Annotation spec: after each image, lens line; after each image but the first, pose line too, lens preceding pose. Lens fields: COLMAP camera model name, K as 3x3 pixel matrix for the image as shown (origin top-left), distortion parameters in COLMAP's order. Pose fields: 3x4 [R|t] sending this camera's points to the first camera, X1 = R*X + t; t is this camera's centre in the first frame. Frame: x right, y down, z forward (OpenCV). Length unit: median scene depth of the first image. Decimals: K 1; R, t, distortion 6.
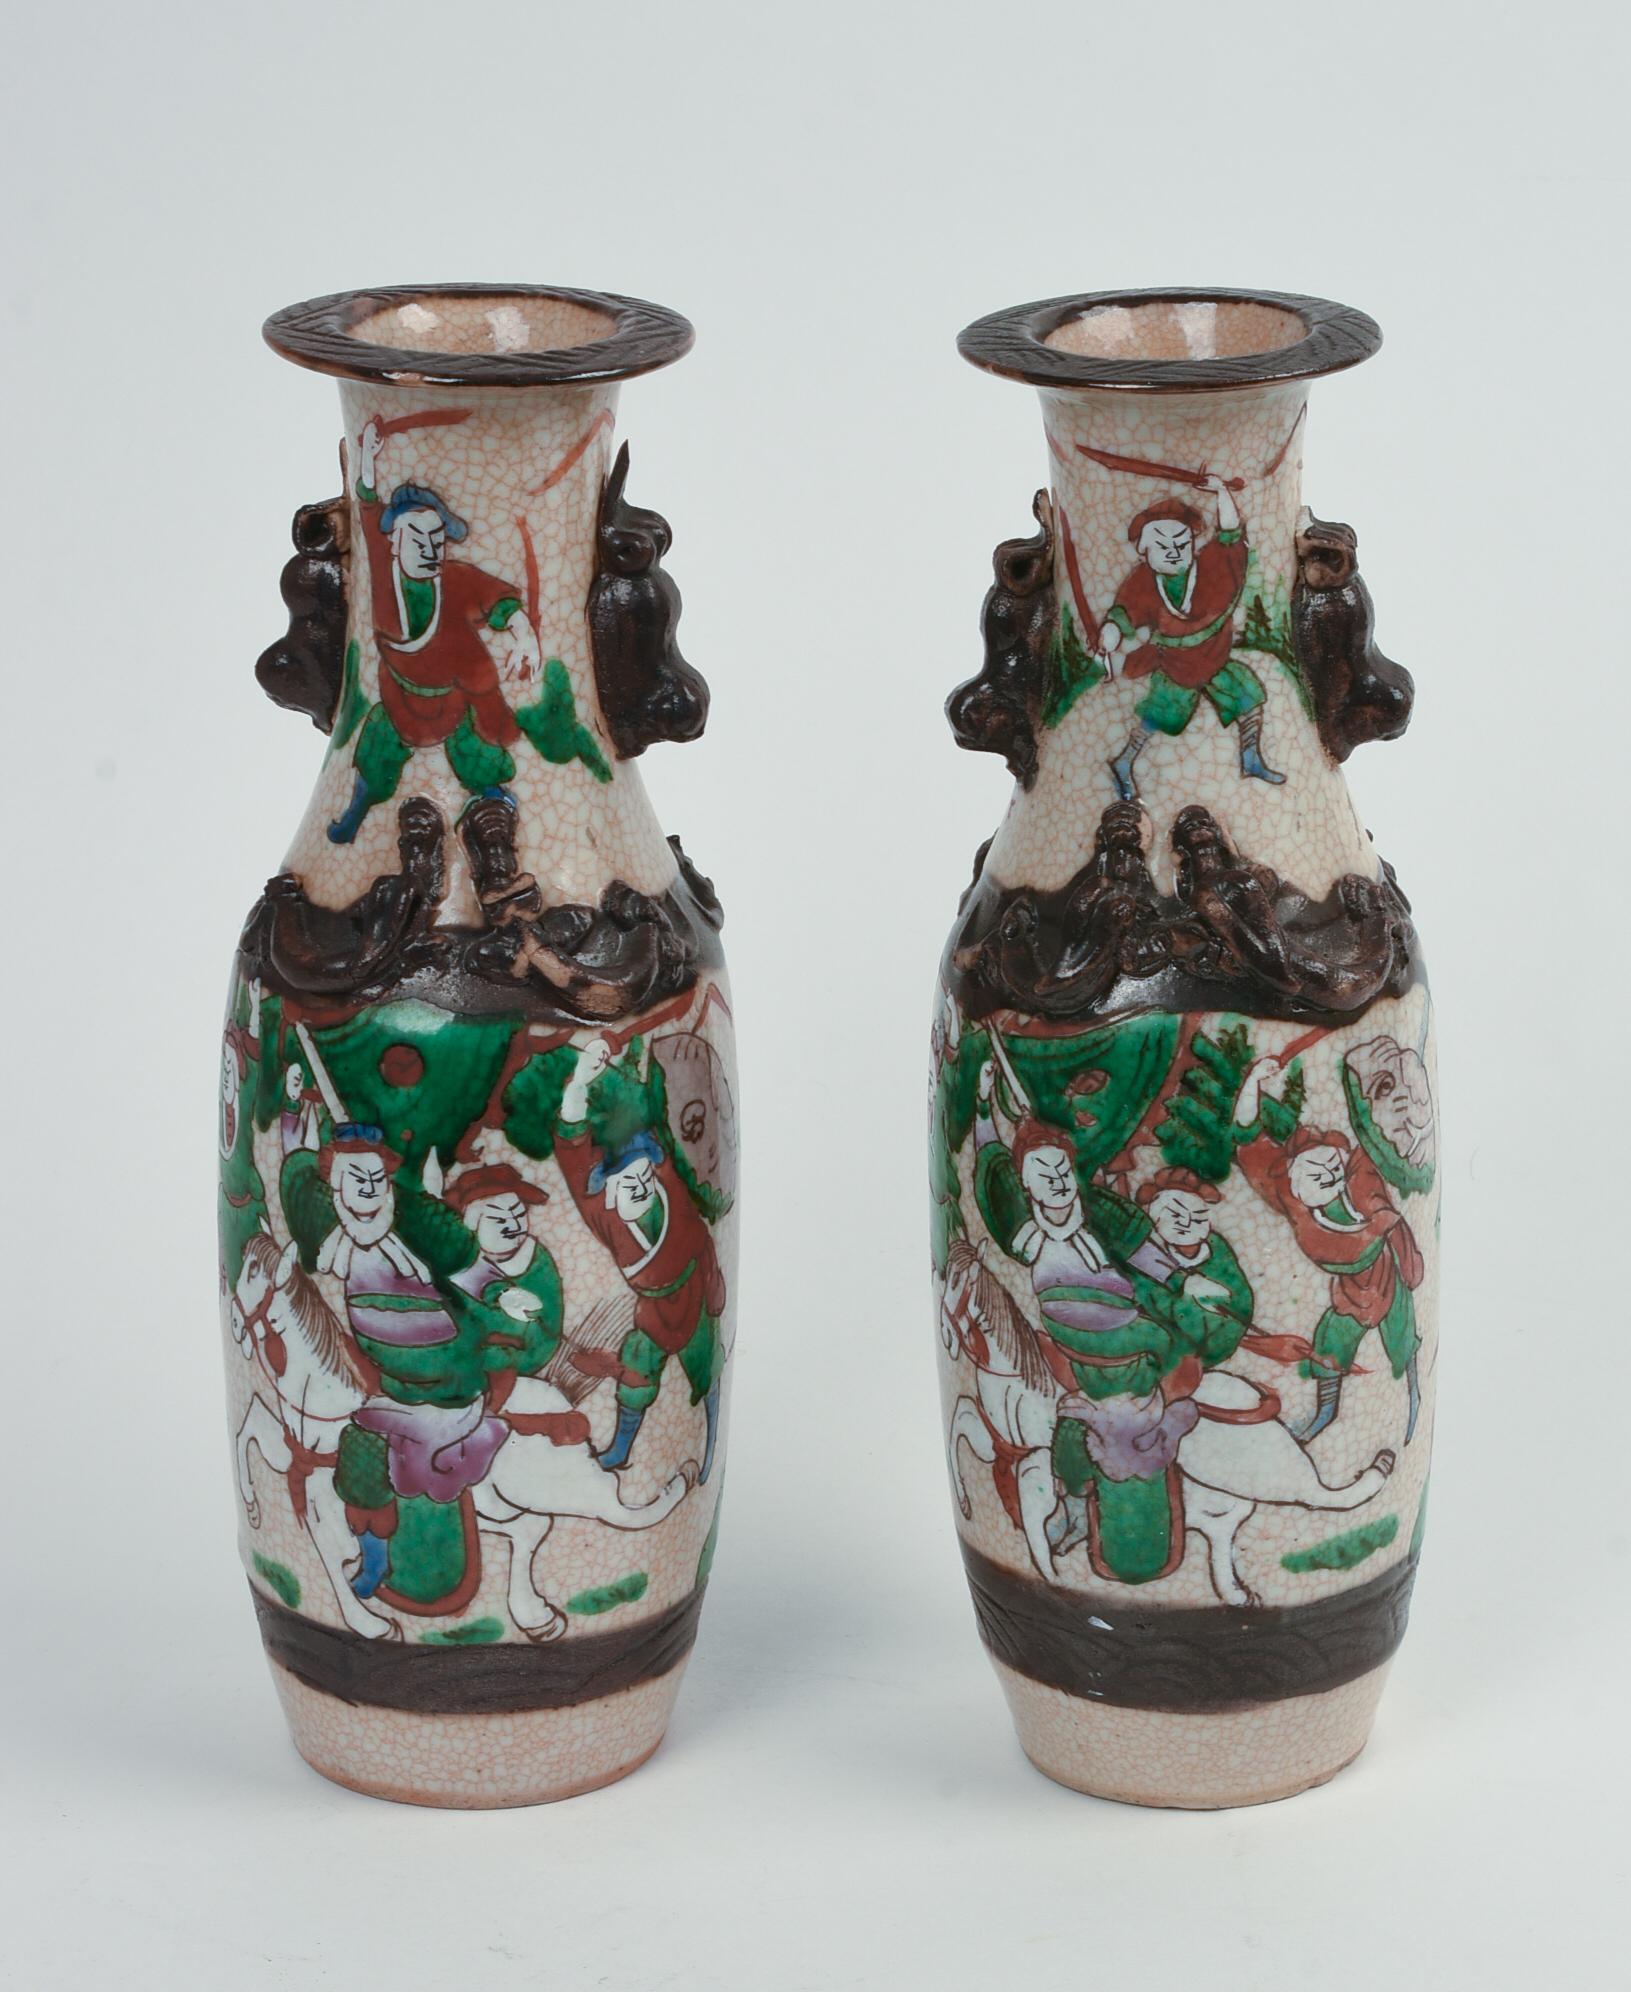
lens RADIAL K [[6607.8, 0, 815.5], [0, 6607.8, 996.0], [0, 0, 1]] dist [0.150360, 0.872942]
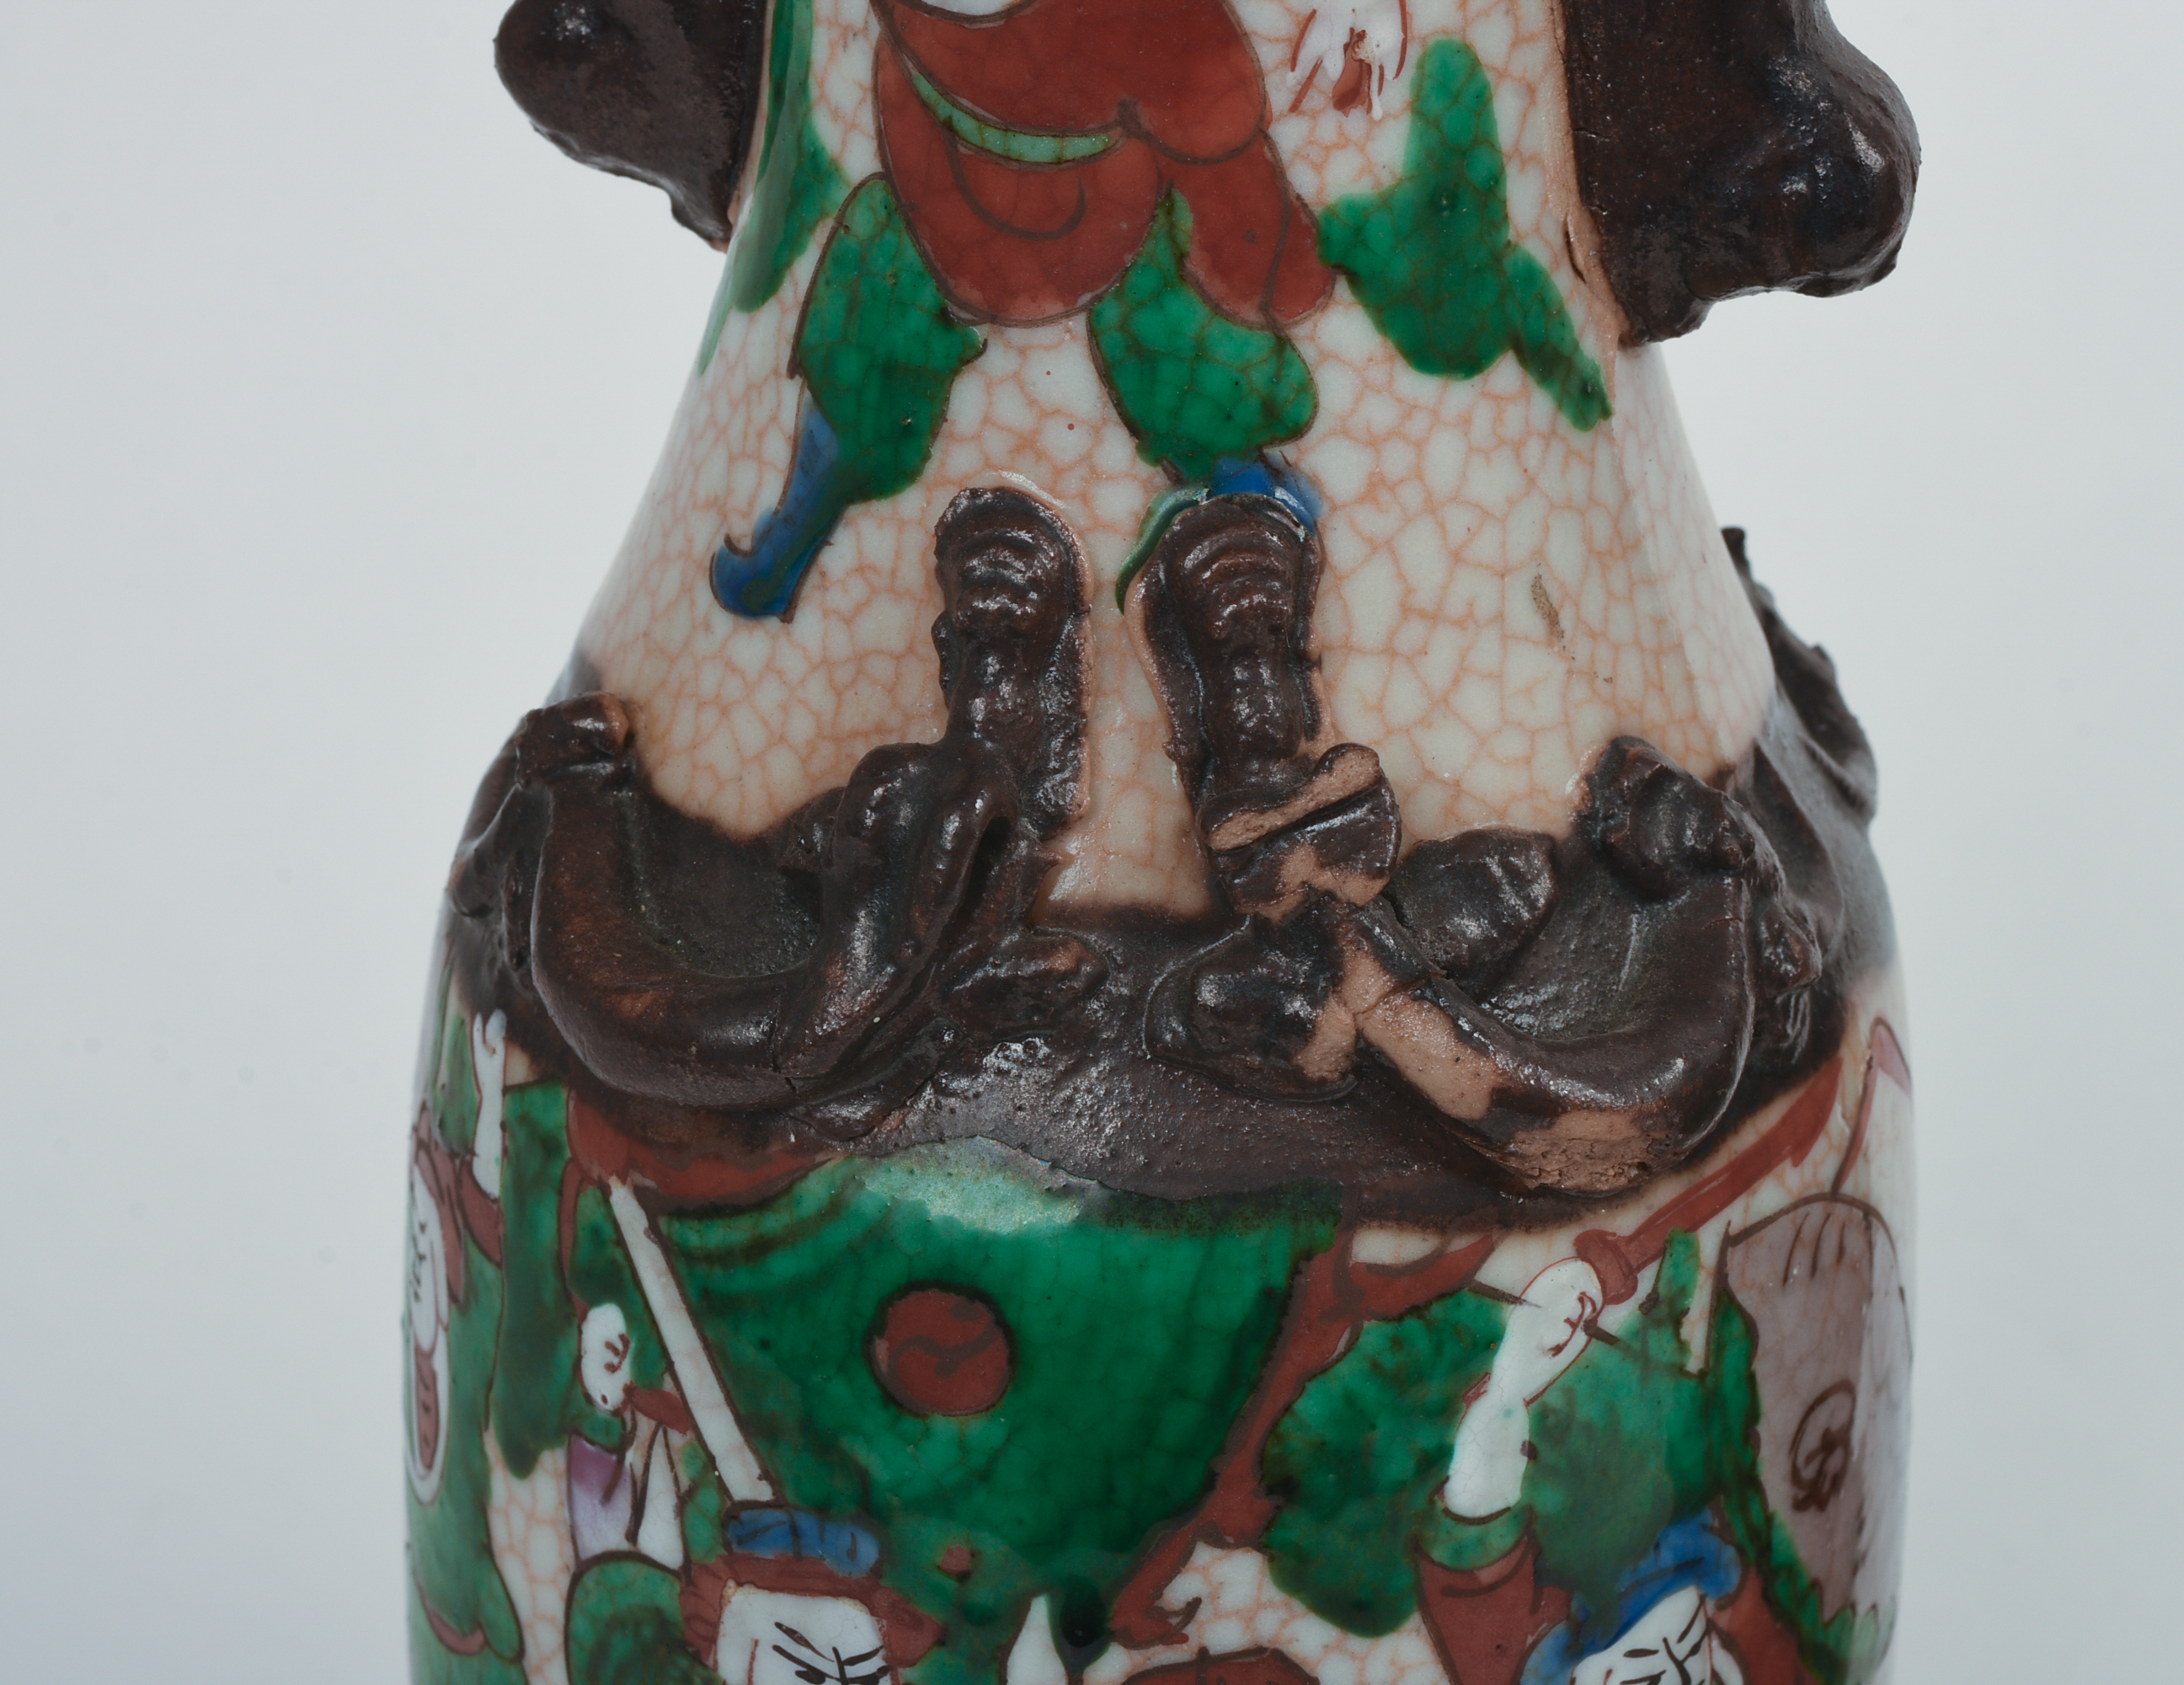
lens RADIAL K [[5637.9, 0, 1088.9], [0, 5637.9, 750.0], [0, 0, 1]] dist [0.021027, 0.133250]
pose [[0.999582, 0.011608, -0.026468, -0.048608], [-0.008563, 0.993626, 0.112400, -0.047296], [0.027604, -0.112126, 0.993311, 0.734366]]
